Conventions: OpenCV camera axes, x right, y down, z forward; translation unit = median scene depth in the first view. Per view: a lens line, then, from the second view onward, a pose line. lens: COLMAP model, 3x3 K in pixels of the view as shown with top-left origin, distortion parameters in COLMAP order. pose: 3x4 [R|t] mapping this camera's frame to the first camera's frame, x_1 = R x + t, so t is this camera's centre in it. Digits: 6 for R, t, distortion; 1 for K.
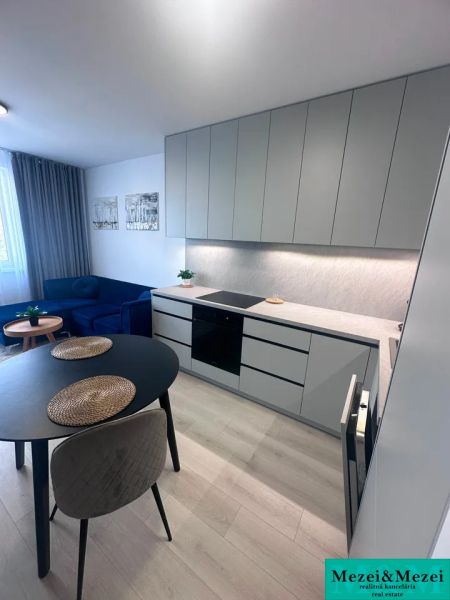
lens RADIAL K [[237.6, 0, 227.0], [0, 237.6, 302.3], [0, 0, 1]] dist [-0.000322, 0.000666]
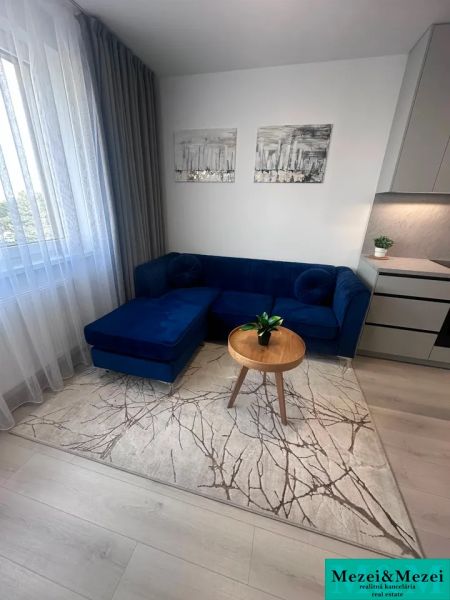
lens RADIAL K [[237.6, 0, 224.5], [0, 237.6, 297.5], [0, 0, 1]] dist [-0.000322, 0.000666]
pose [[0.950475, -0.144315, 0.275265, -0.823092], [0.098948, 0.980084, 0.172175, -0.114859], [-0.294631, -0.136411, 0.945825, 0.357008]]
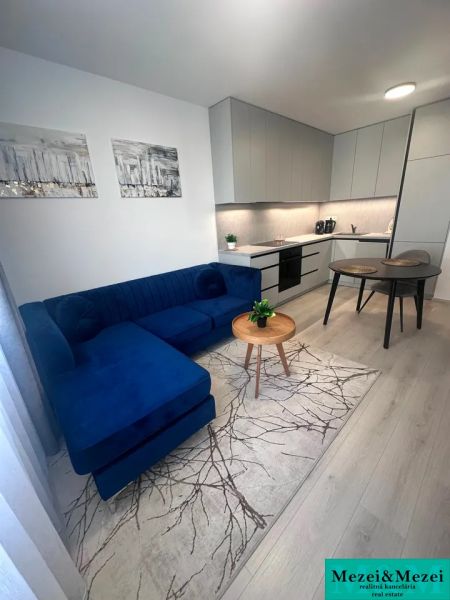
lens RADIAL K [[237.6, 0, 225.7], [0, 237.6, 298.1], [0, 0, 1]] dist [-0.000322, 0.000666]
pose [[0.253219, -0.388175, 0.886115, -1.126099], [0.299010, 0.902521, 0.309916, -0.195815], [-0.920040, 0.186481, 0.344604, 0.638295]]
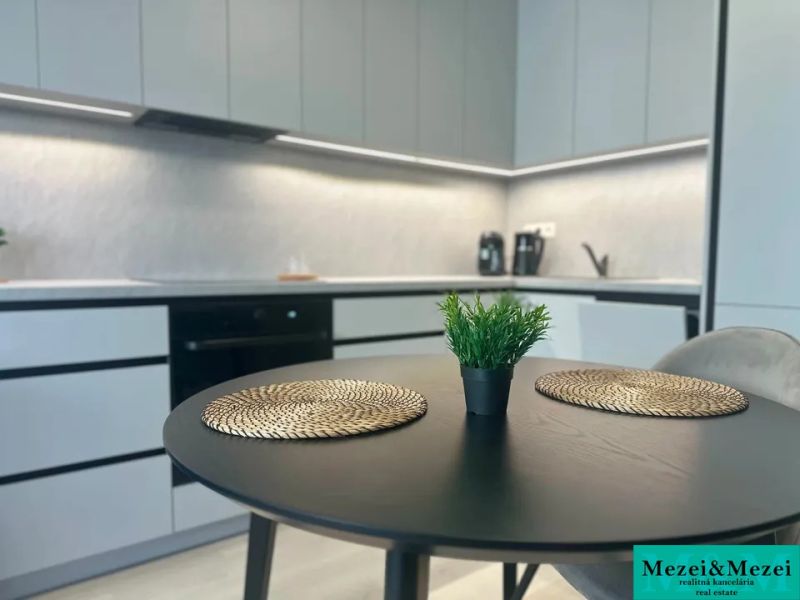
lens RADIAL K [[581.0, 0, 402.1], [0, 581.0, 303.5], [0, 0, 1]] dist [-0.005272, -0.001494]
pose [[0.335257, -0.121365, 0.934277, -0.558789], [0.239400, 0.970092, 0.040111, 0.036889], [-0.911203, 0.210218, 0.354285, 0.334031]]
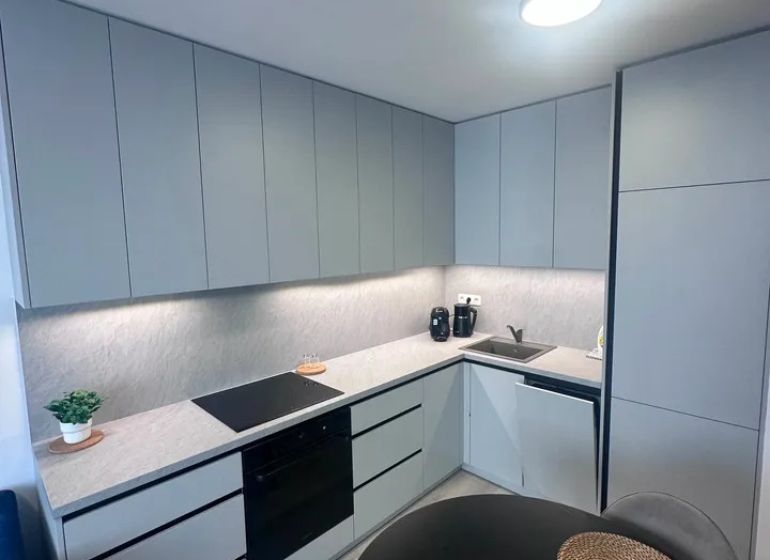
lens RADIAL K [[416.0, 0, 385.2], [0, 416.0, 281.8], [0, 0, 1]] dist [0.007277, 0.000872]
pose [[0.204511, -0.167660, 0.964399, -0.548055], [0.259669, 0.959217, 0.111694, -0.212629], [-0.943794, 0.227582, 0.239707, 0.390352]]
